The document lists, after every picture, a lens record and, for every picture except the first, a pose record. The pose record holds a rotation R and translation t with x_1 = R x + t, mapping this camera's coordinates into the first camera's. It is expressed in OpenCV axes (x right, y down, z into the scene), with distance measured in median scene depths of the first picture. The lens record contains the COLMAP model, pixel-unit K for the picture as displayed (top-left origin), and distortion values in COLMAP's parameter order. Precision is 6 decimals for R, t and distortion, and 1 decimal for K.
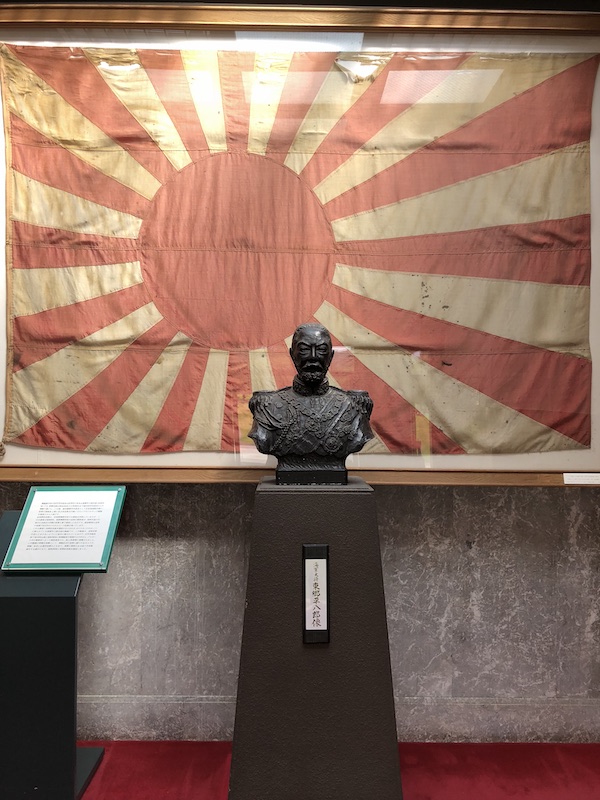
lens RADIAL K [[973.7, 0, 300.0], [0, 973.7, 400.0], [0, 0, 1]] dist [-0.000867, -0.004026]
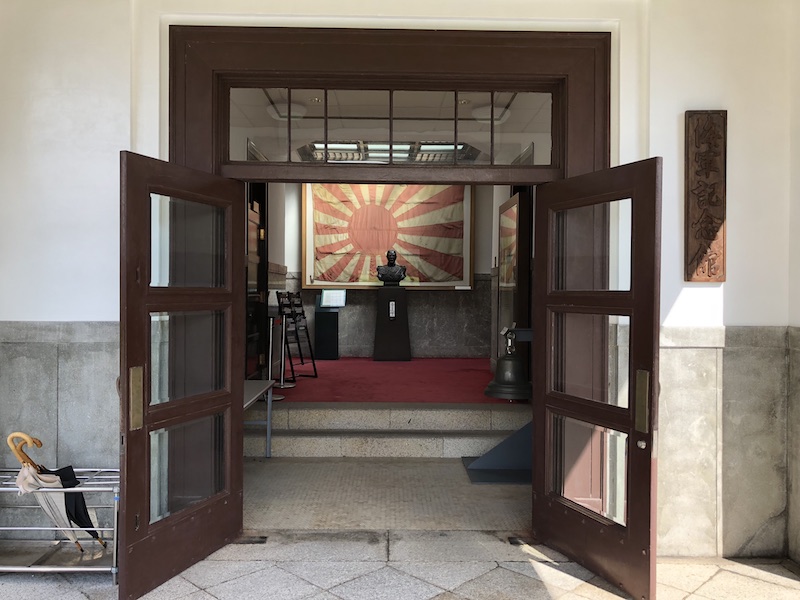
lens RADIAL K [[652.6, 0, 400.0], [0, 652.6, 300.0], [0, 0, 1]] dist [0.071579, -0.000607]
pose [[0.999995, -0.003151, -0.000546, 0.045420], [0.003154, 0.999981, 0.005208, 0.113889], [0.000529, -0.005209, 0.999986, -1.623472]]
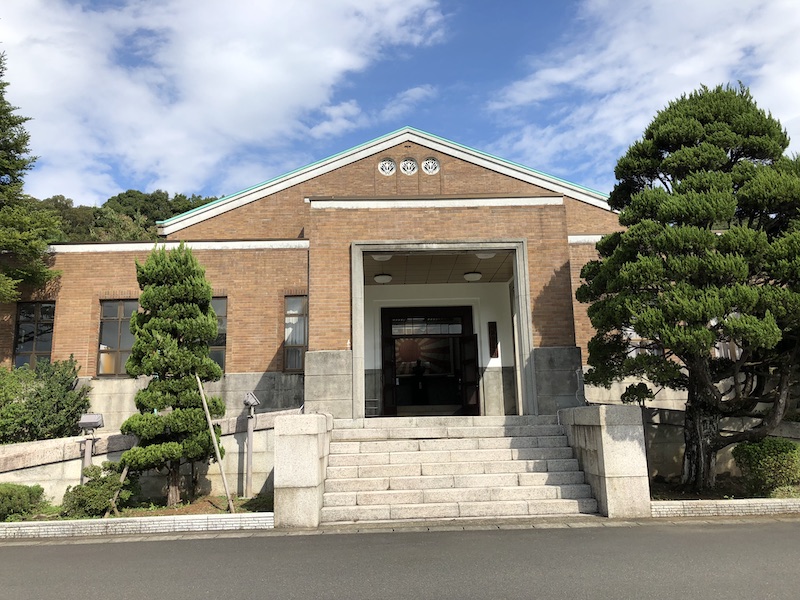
lens RADIAL K [[652.6, 0, 400.0], [0, 652.6, 300.0], [0, 0, 1]] dist [0.071579, -0.000607]
pose [[0.999306, -0.037121, -0.003208, -0.116030], [0.035878, 0.981907, -0.185934, 0.488282], [0.010052, 0.185690, 0.982557, -4.900886]]
